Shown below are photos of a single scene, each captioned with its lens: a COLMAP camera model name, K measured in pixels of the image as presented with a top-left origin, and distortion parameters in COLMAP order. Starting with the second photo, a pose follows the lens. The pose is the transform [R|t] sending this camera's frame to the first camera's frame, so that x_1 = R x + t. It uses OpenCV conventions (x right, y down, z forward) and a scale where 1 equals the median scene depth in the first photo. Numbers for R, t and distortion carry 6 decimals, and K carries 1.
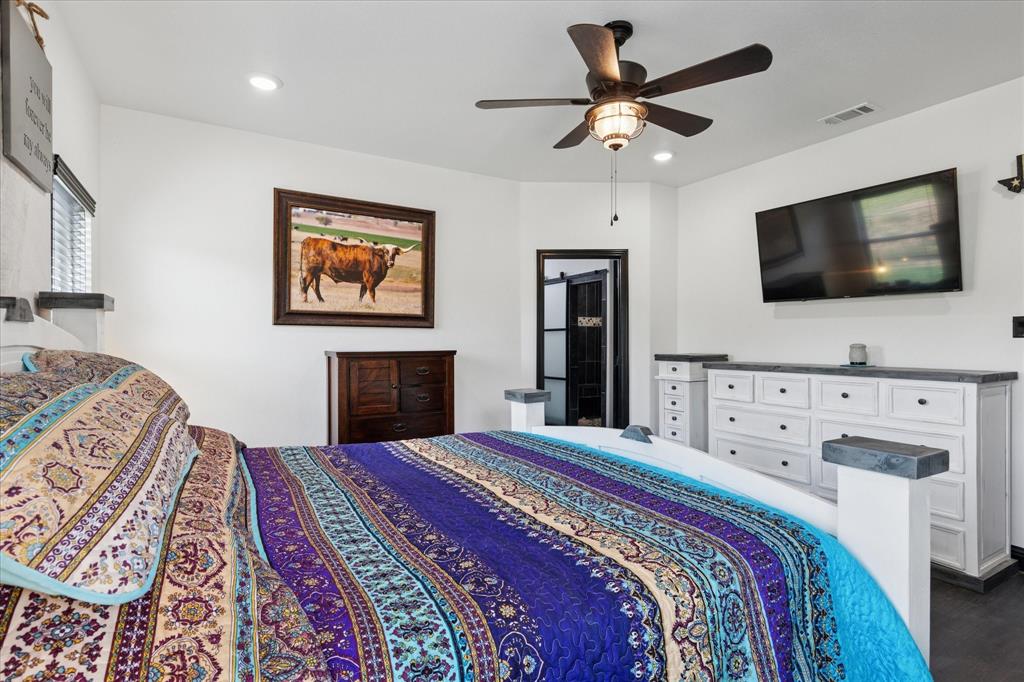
lens RADIAL K [[516.2, 0, 507.5], [0, 516.2, 339.8], [0, 0, 1]] dist [-0.000550, 0.000438]
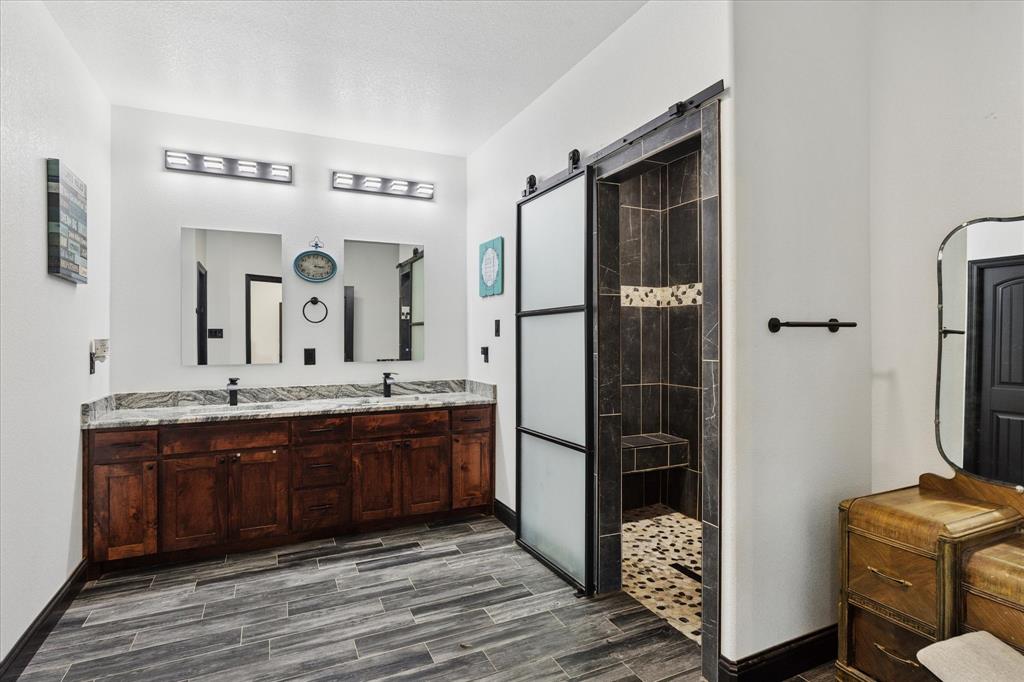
lens RADIAL K [[516.2, 0, 507.5], [0, 516.2, 339.8], [0, 0, 1]] dist [-0.000550, 0.000438]
pose [[0.995992, -0.005620, -0.089270, 0.091067], [0.005636, 0.999984, -0.000077, 0.001243], [0.089269, -0.000427, 0.996007, 0.638100]]
